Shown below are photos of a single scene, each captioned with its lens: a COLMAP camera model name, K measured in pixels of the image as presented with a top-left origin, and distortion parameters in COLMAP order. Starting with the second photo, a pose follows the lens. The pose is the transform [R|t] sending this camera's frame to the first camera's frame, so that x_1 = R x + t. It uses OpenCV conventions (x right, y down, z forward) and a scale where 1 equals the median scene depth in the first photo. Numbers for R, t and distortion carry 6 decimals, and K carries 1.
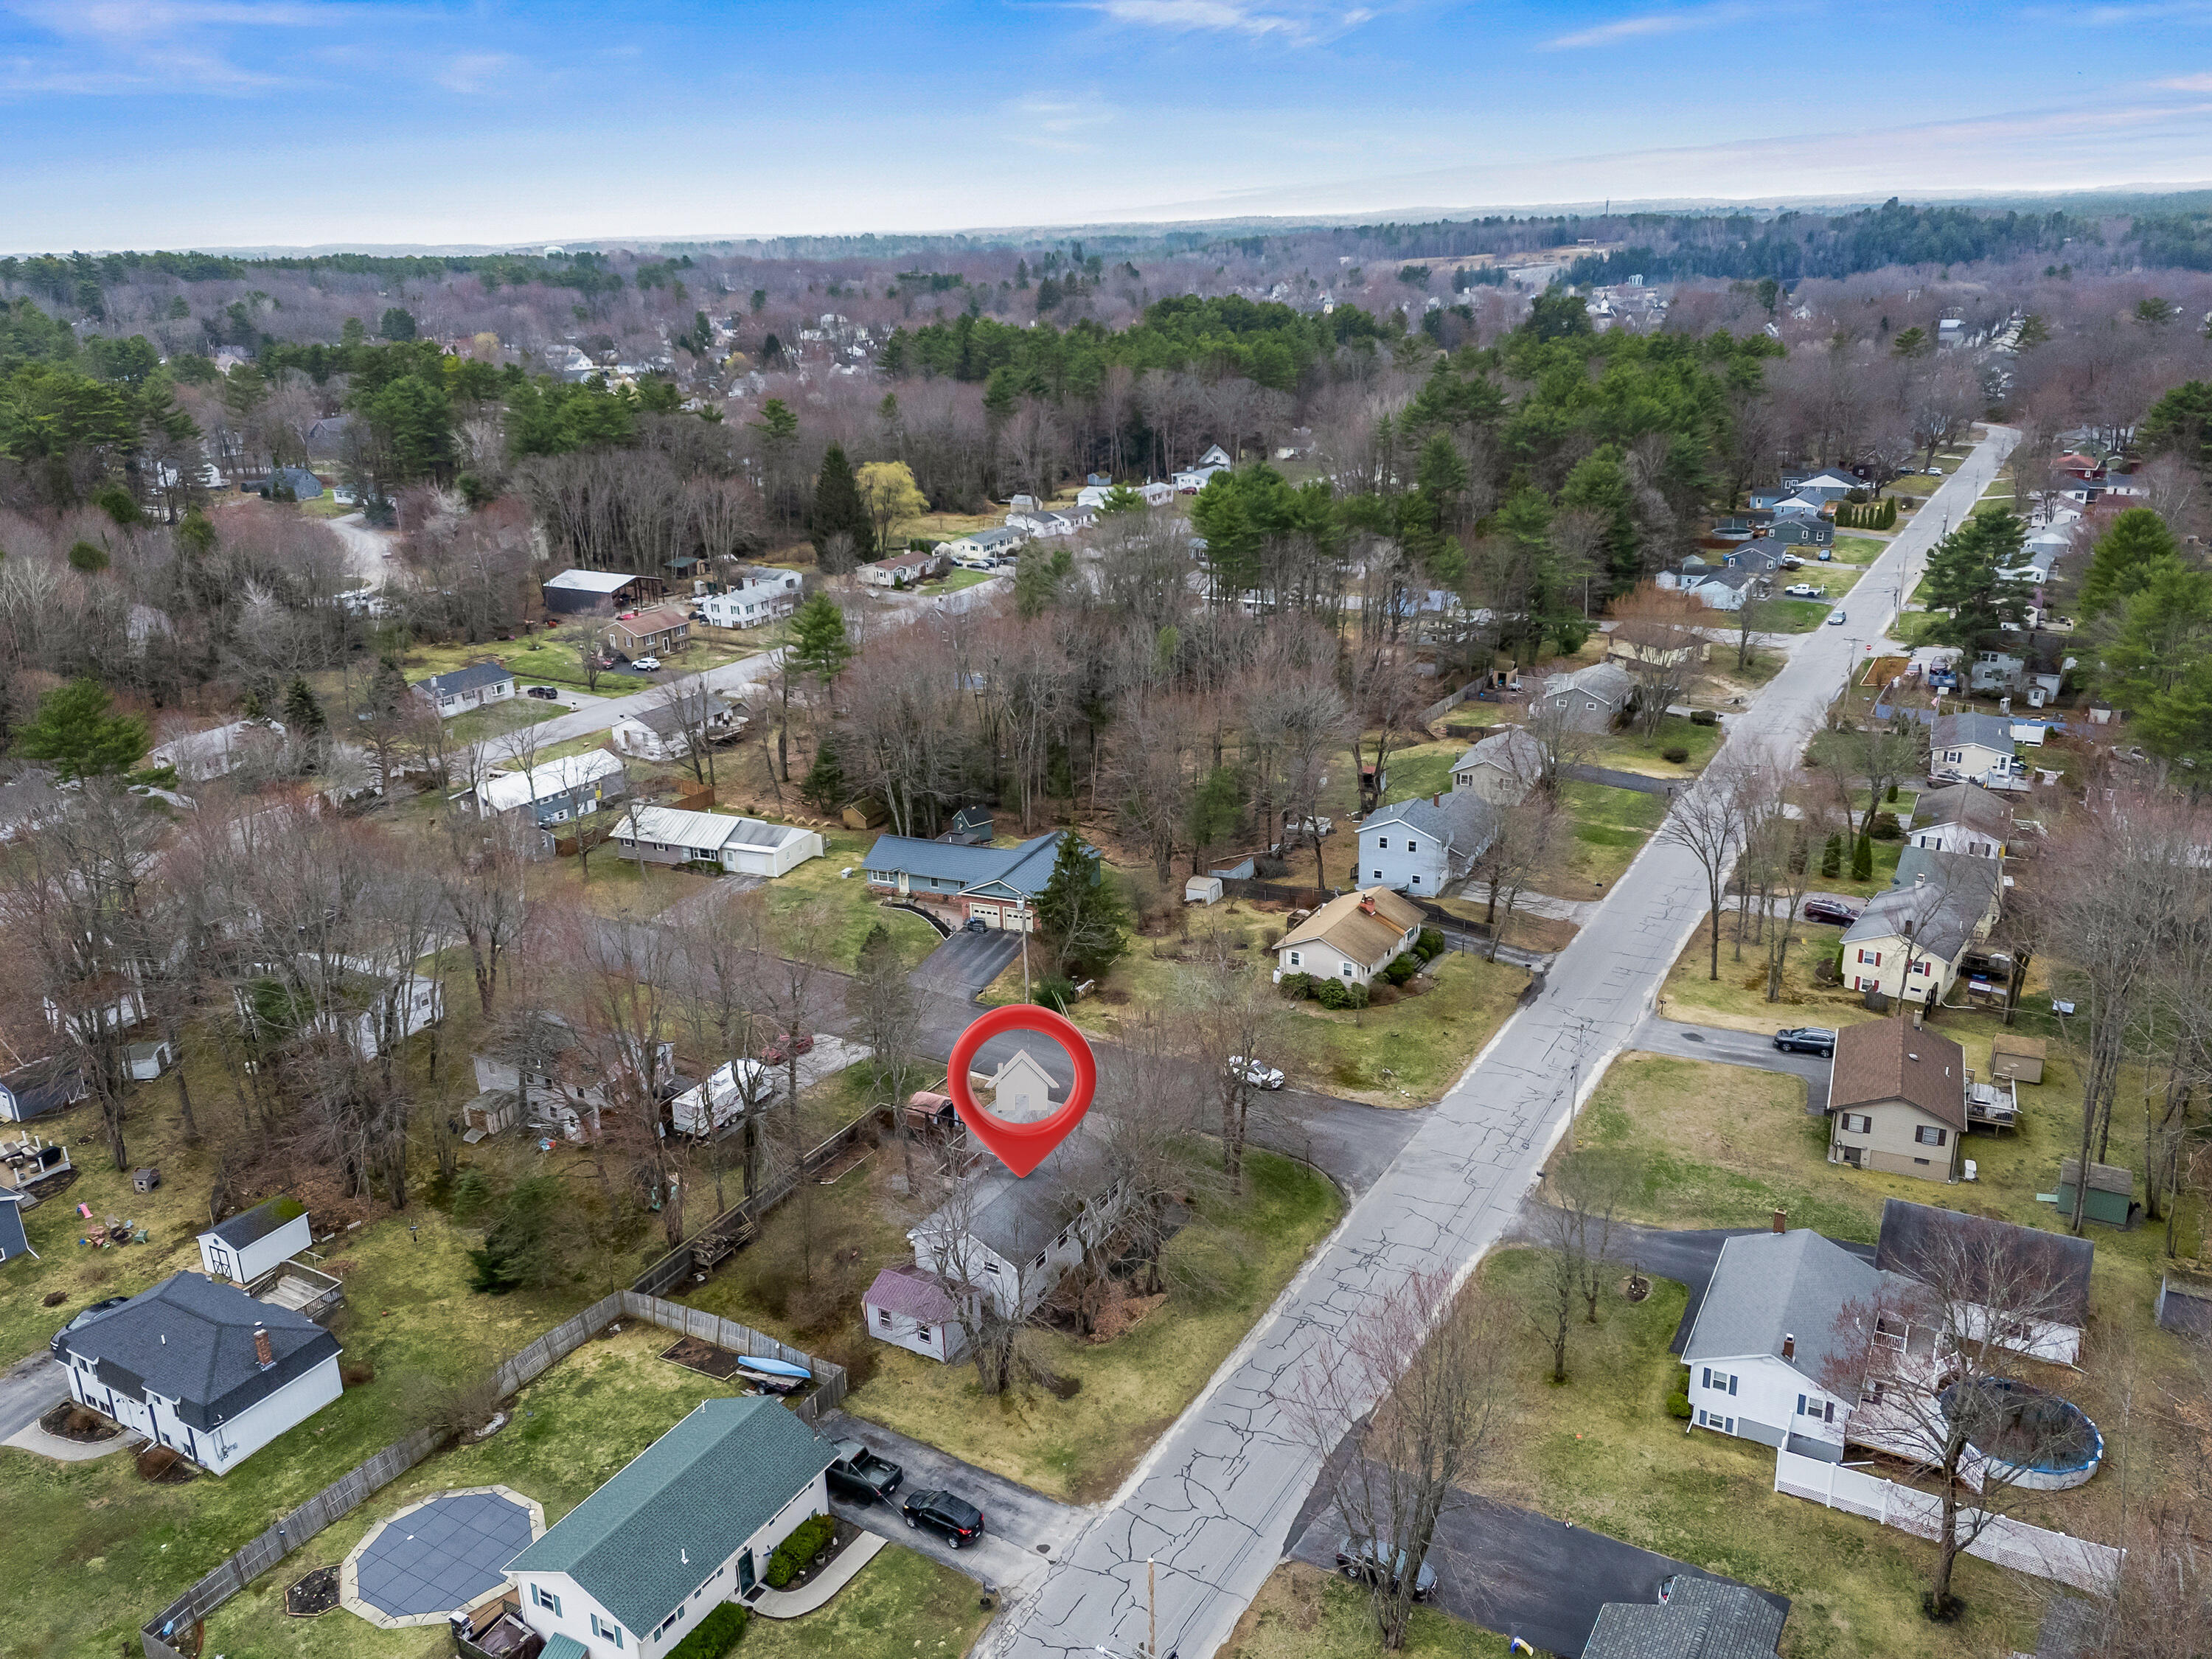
lens RADIAL K [[1712.2, 0, 1089.3], [0, 1712.2, 829.8], [0, 0, 1]] dist [0.063899, -0.001605]
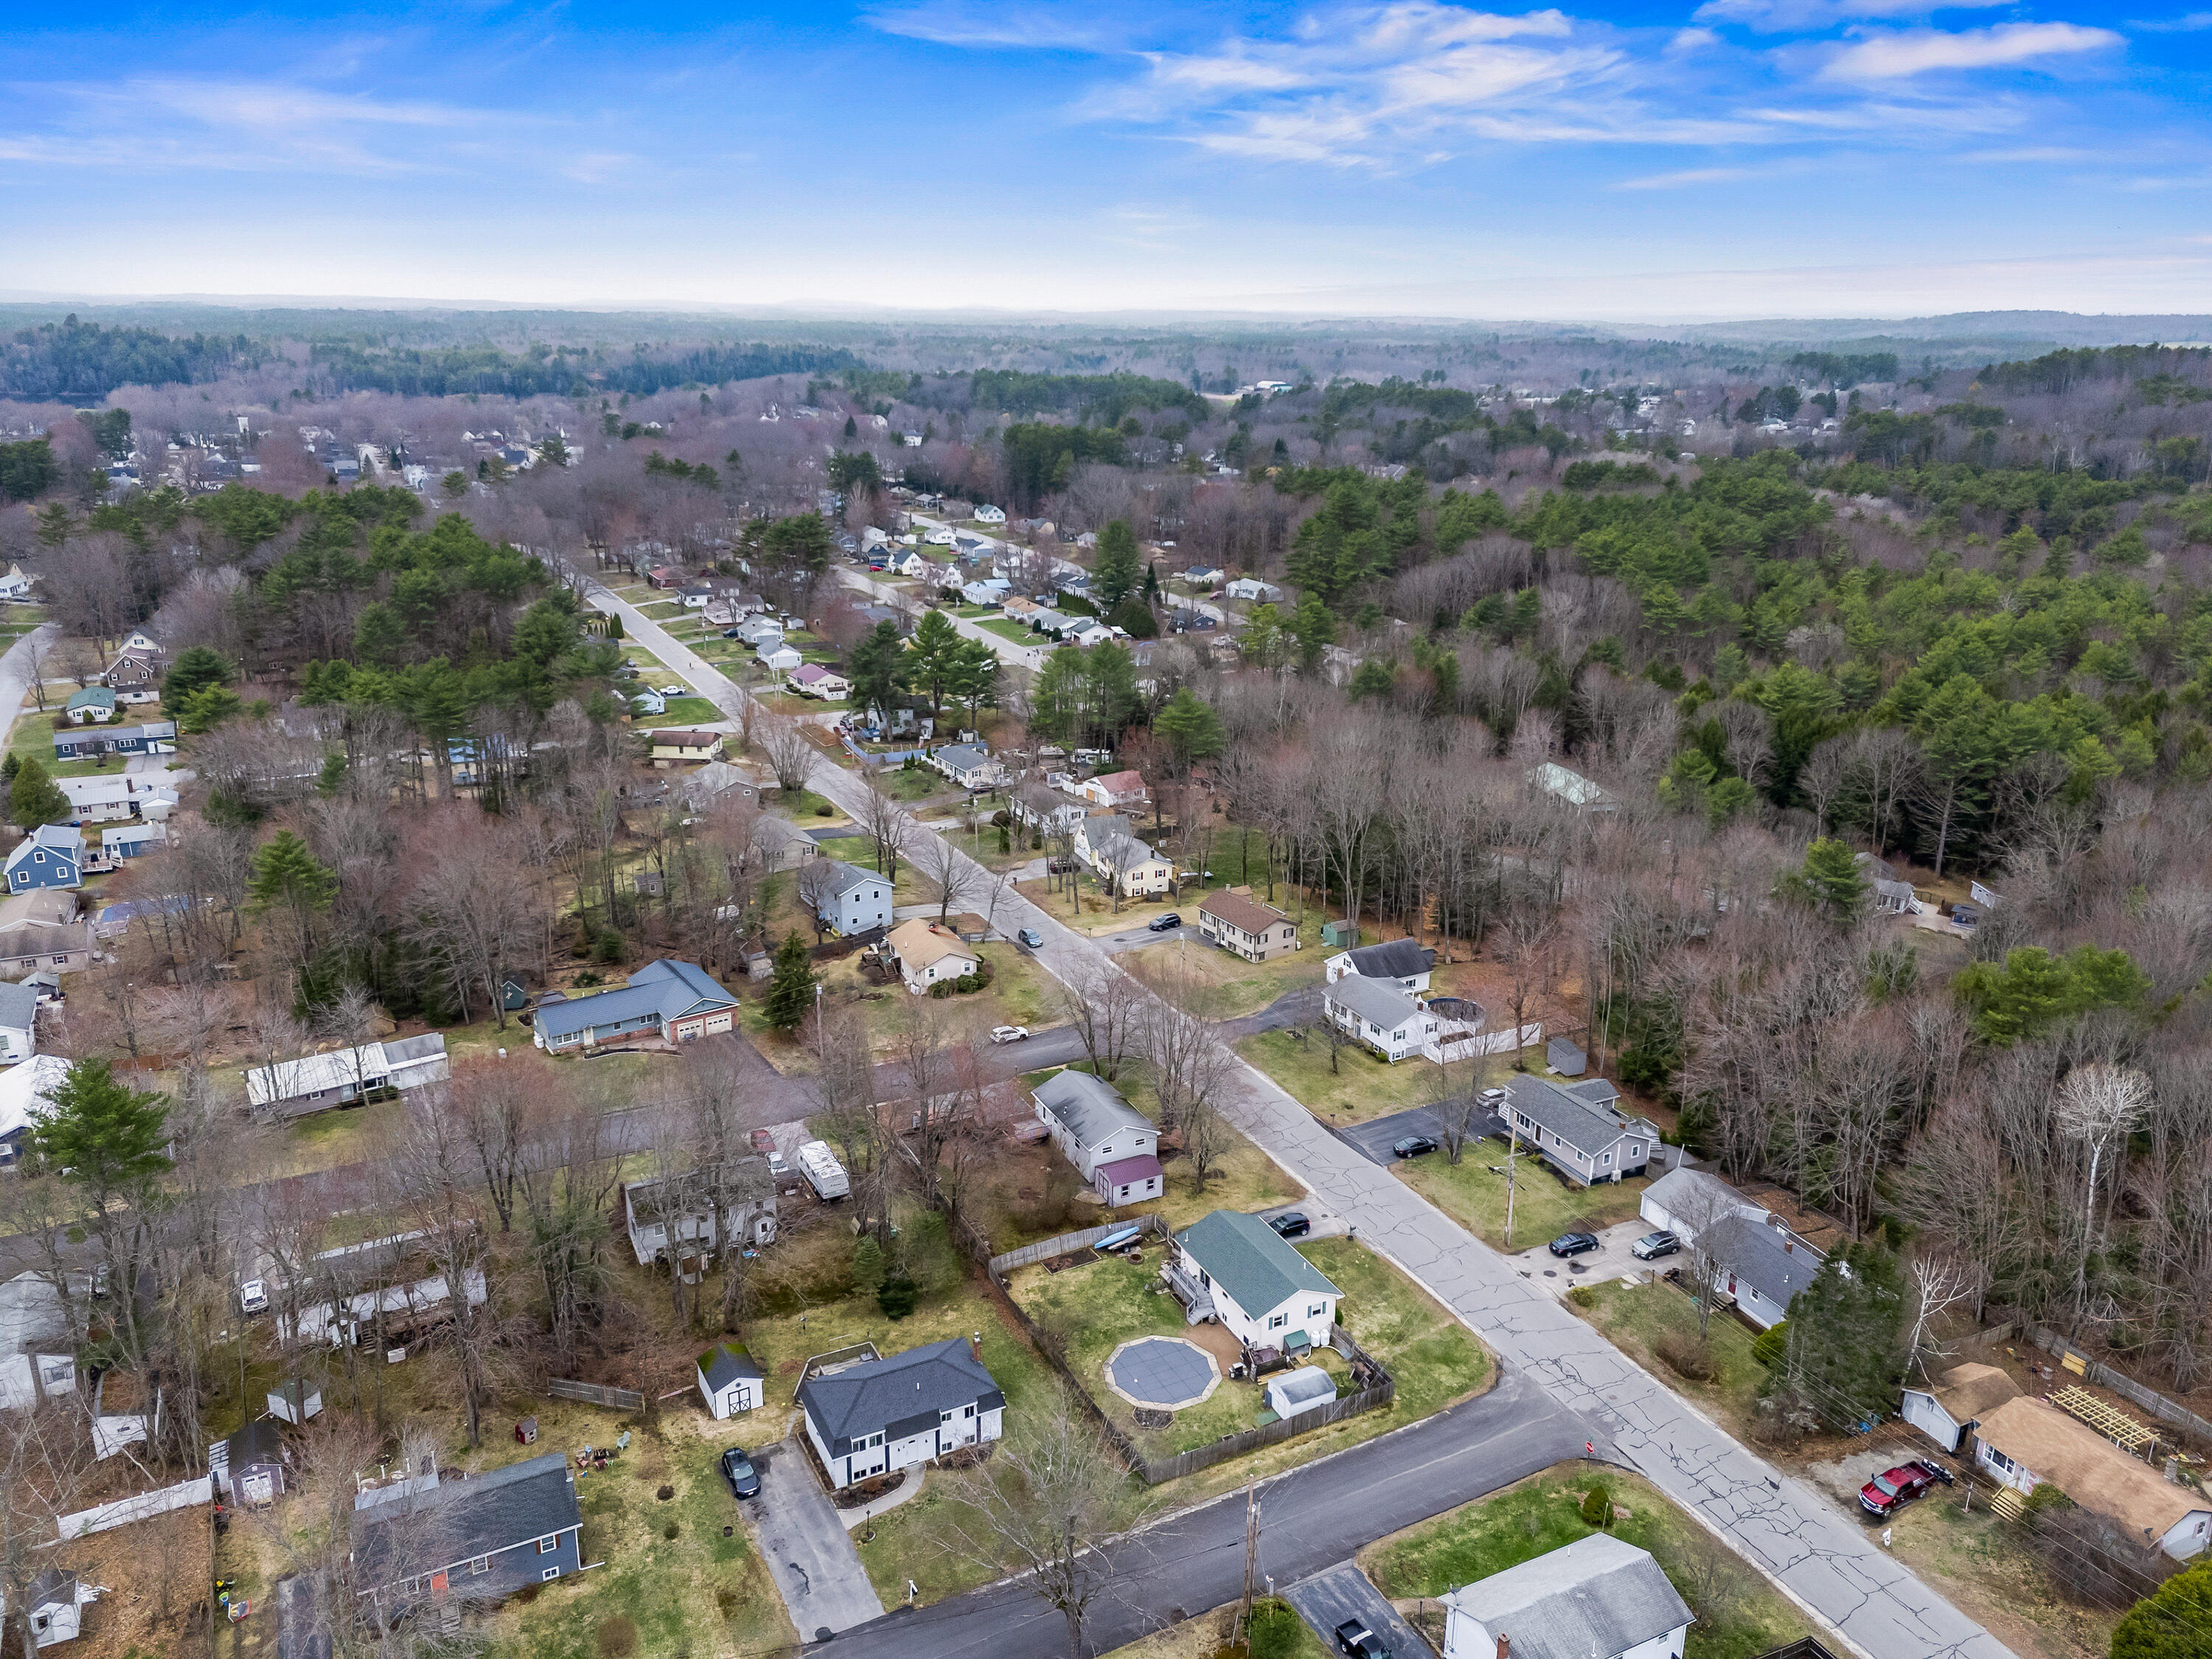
lens RADIAL K [[1636.2, 0, 1097.9], [0, 1636.2, 823.9], [0, 0, 1]] dist [0.056243, -0.031608]
pose [[0.535711, -0.219854, 0.815278, -0.940190], [0.253333, 0.962880, 0.093195, -0.146772], [-0.805504, 0.156612, 0.571521, 0.047712]]
